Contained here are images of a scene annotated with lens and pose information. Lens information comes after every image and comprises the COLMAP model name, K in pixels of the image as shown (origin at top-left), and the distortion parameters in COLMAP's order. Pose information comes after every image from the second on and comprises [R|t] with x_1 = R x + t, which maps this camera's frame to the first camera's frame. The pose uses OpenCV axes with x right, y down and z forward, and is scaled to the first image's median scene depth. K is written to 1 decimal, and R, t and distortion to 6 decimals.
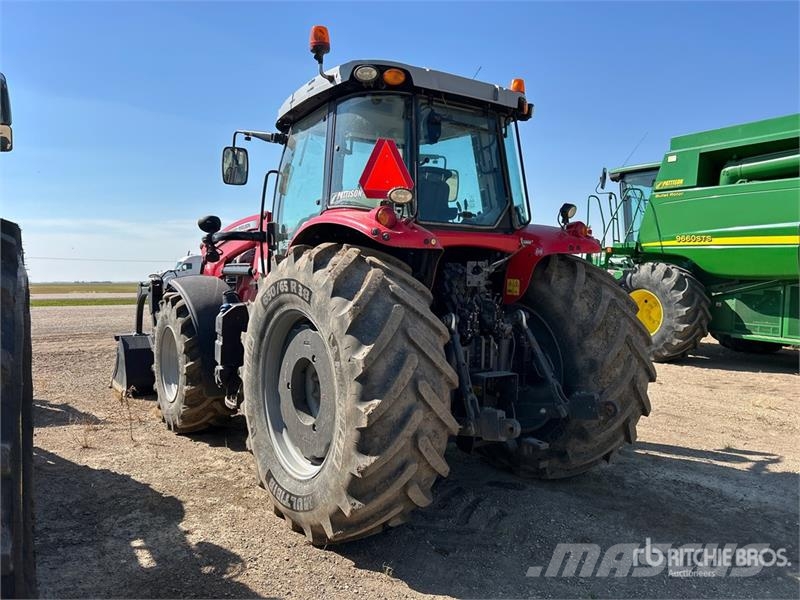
lens RADIAL K [[623.0, 0, 397.1], [0, 623.0, 297.9], [0, 0, 1]] dist [0.100611, -0.182937]
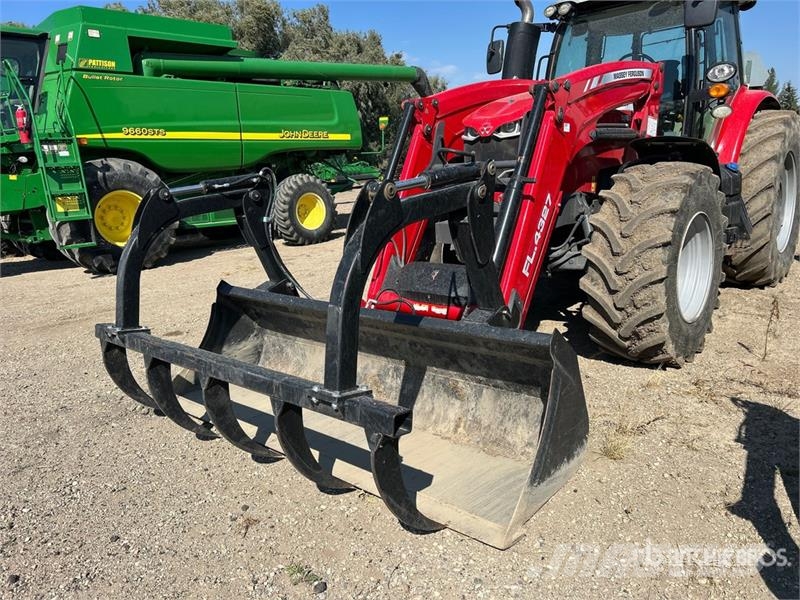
lens RADIAL K [[603.4, 0, 404.2], [0, 603.4, 298.7], [0, 0, 1]] dist [0.066193, -0.084971]
pose [[-0.246467, -0.206062, 0.946991, -1.157917], [0.095987, 0.967140, 0.235429, -0.062772], [-0.964386, 0.148924, -0.218589, 1.836702]]
